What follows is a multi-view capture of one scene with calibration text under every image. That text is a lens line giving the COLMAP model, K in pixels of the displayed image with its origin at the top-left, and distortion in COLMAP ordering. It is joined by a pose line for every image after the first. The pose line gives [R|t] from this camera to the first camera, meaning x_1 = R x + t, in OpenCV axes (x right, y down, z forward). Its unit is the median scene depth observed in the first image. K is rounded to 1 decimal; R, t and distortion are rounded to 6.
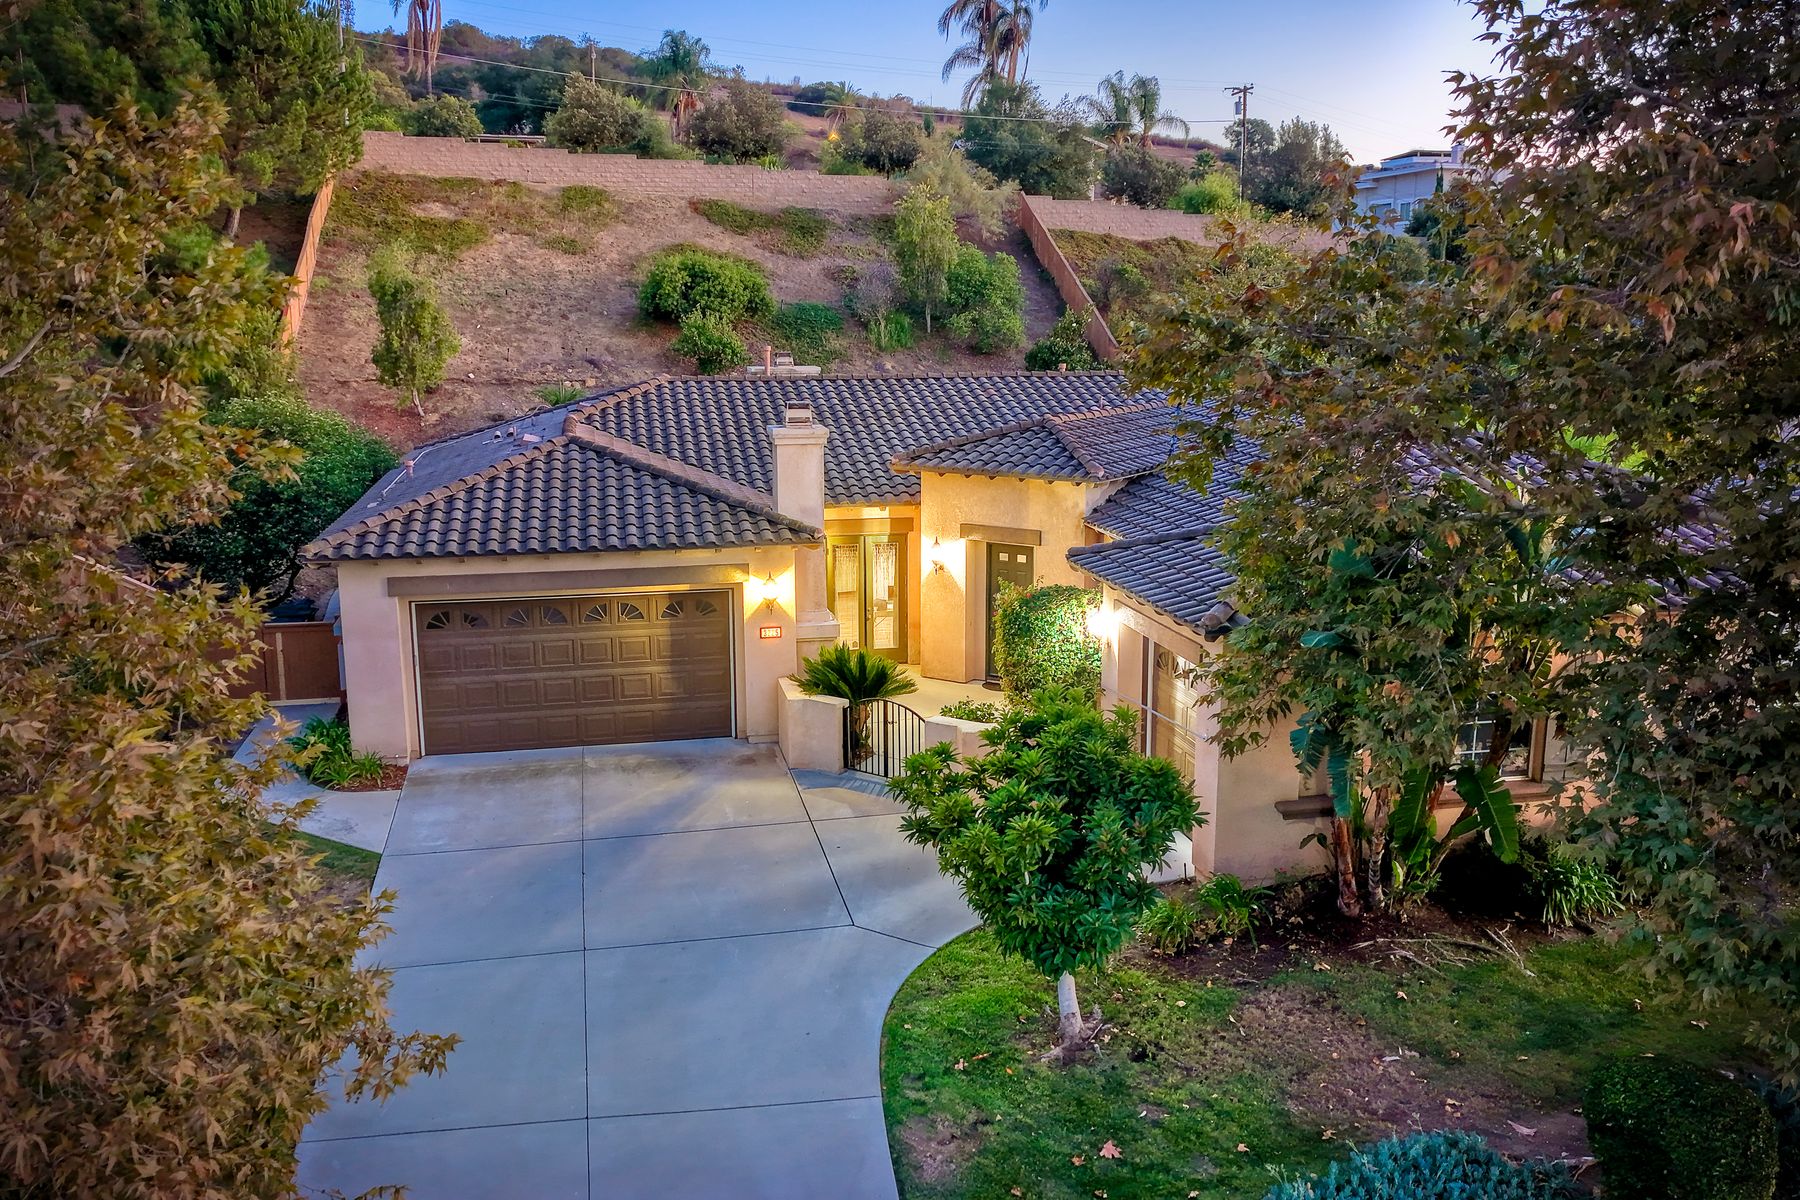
lens RADIAL K [[1498.5, 0, 900.1], [0, 1498.5, 601.1], [0, 0, 1]] dist [-0.013931, 0.038242]
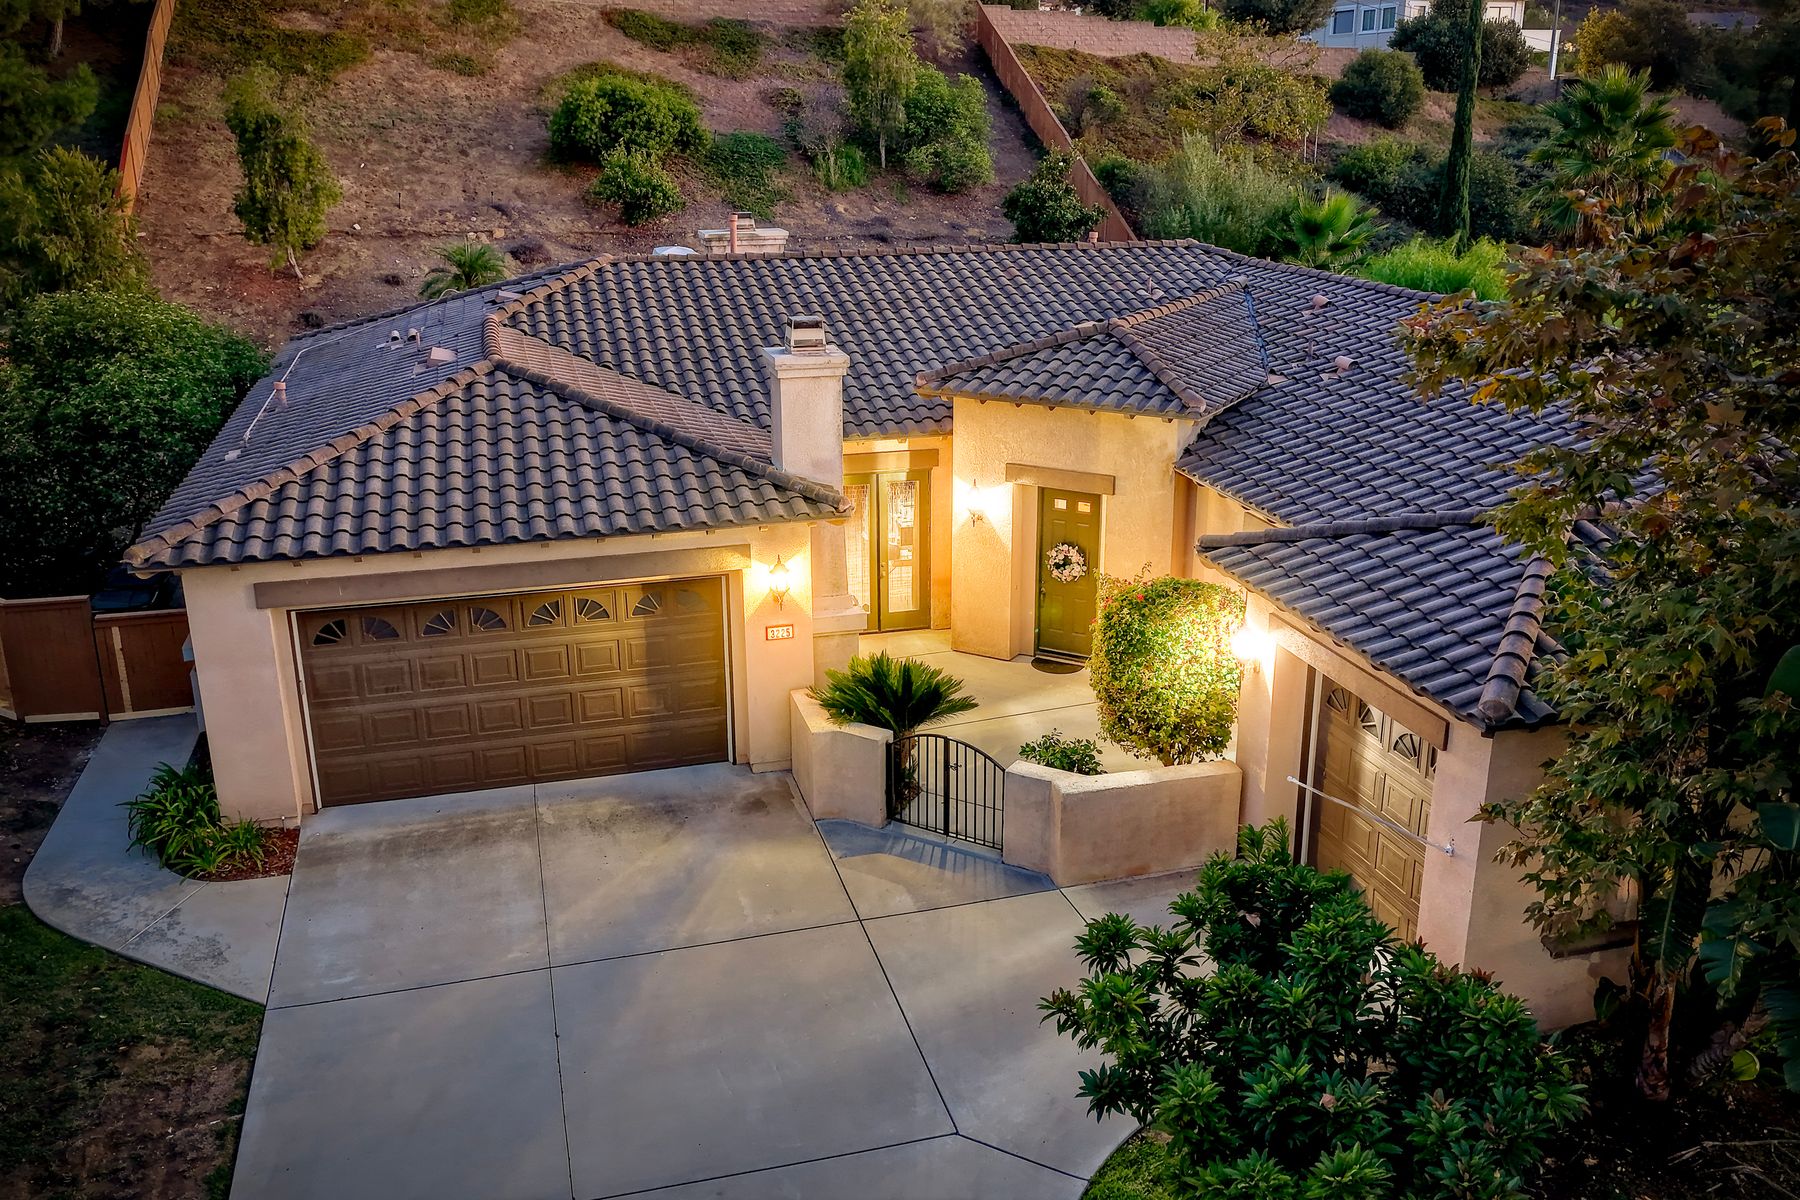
lens RADIAL K [[1498.5, 0, 901.9], [0, 1498.5, 597.4], [0, 0, 1]] dist [-0.013931, 0.038242]
pose [[0.998084, -0.019835, 0.058609, -0.064219], [0.012742, 0.992811, 0.119015, -0.079845], [-0.060549, -0.118040, 0.991161, 0.233247]]
